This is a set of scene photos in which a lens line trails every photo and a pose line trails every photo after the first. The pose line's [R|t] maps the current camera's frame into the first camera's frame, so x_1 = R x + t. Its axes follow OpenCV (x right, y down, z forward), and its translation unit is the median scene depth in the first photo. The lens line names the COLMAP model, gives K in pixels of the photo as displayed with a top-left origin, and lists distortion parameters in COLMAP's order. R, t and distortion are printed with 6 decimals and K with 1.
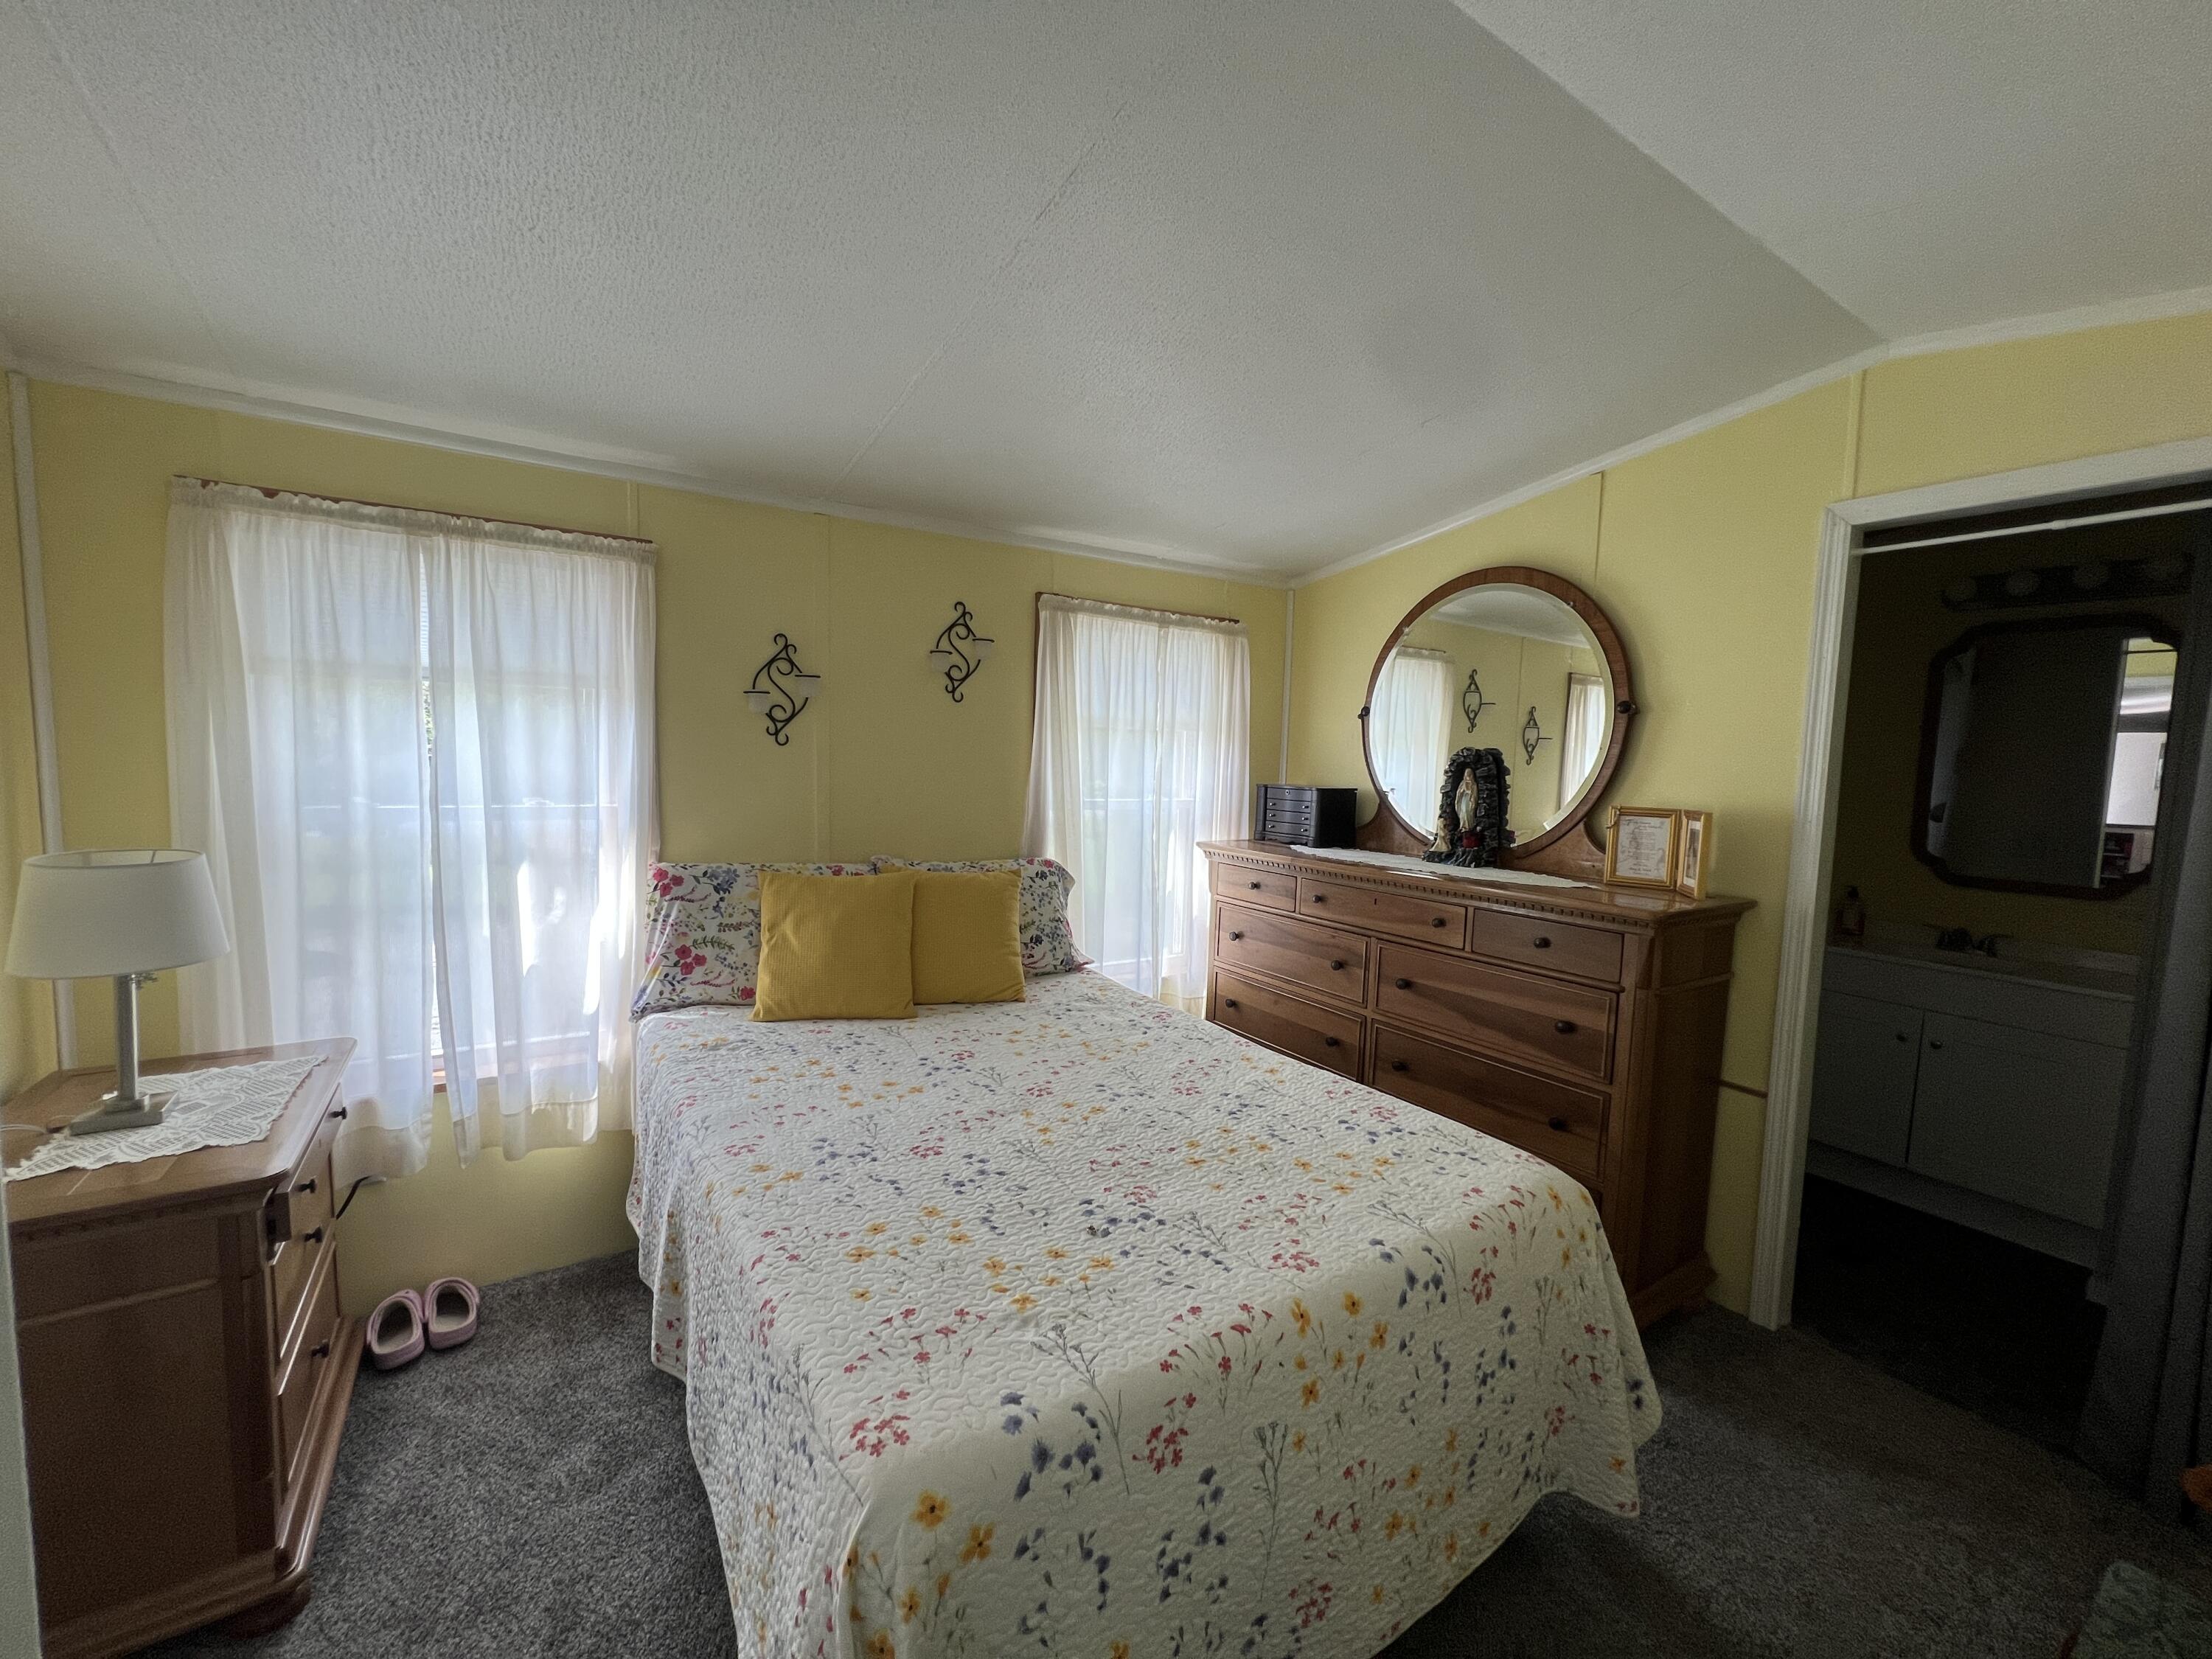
lens RADIAL K [[883.3, 0, 1106.0], [0, 883.3, 829.5], [0, 0, 1]] dist [-0.003230, -0.000037]
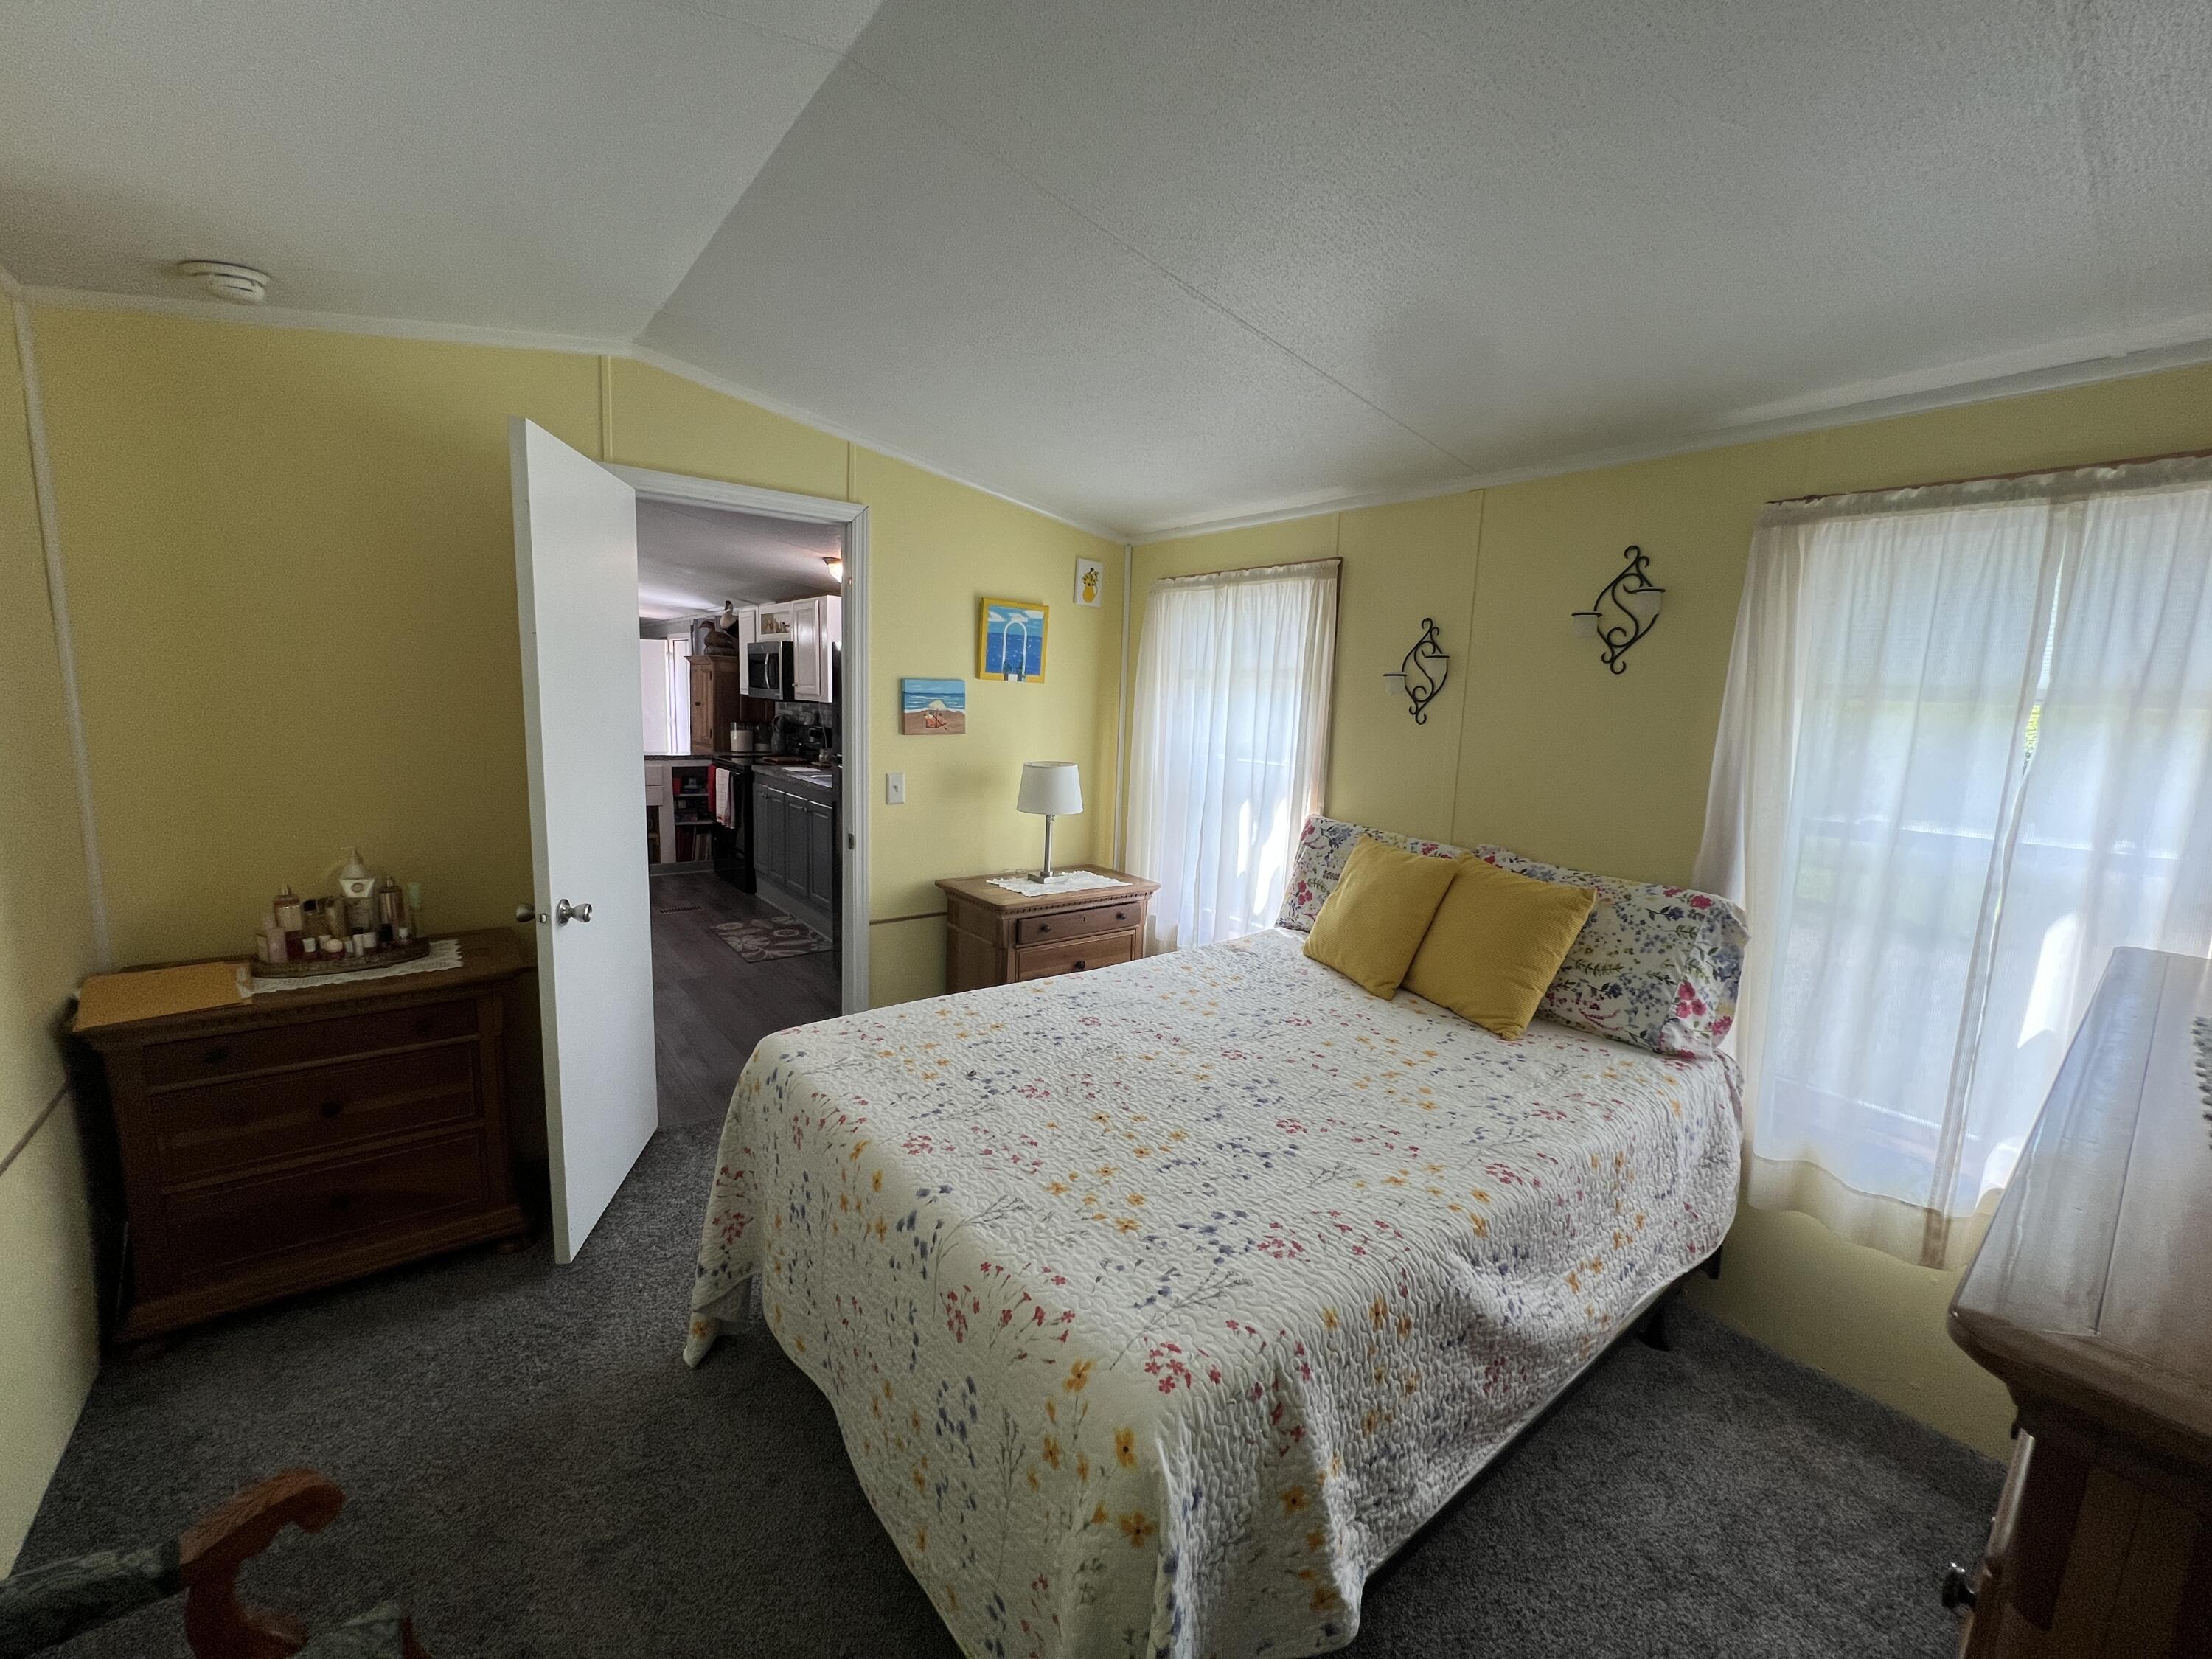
lens RADIAL K [[887.2, 0, 1100.8], [0, 887.2, 827.2], [0, 0, 1]] dist [0.001284, 0.000272]
pose [[0.081043, 0.120588, -0.989389, 0.739176], [-0.124367, 0.986120, 0.110002, -0.047455], [0.988921, 0.114132, 0.094915, 0.591349]]
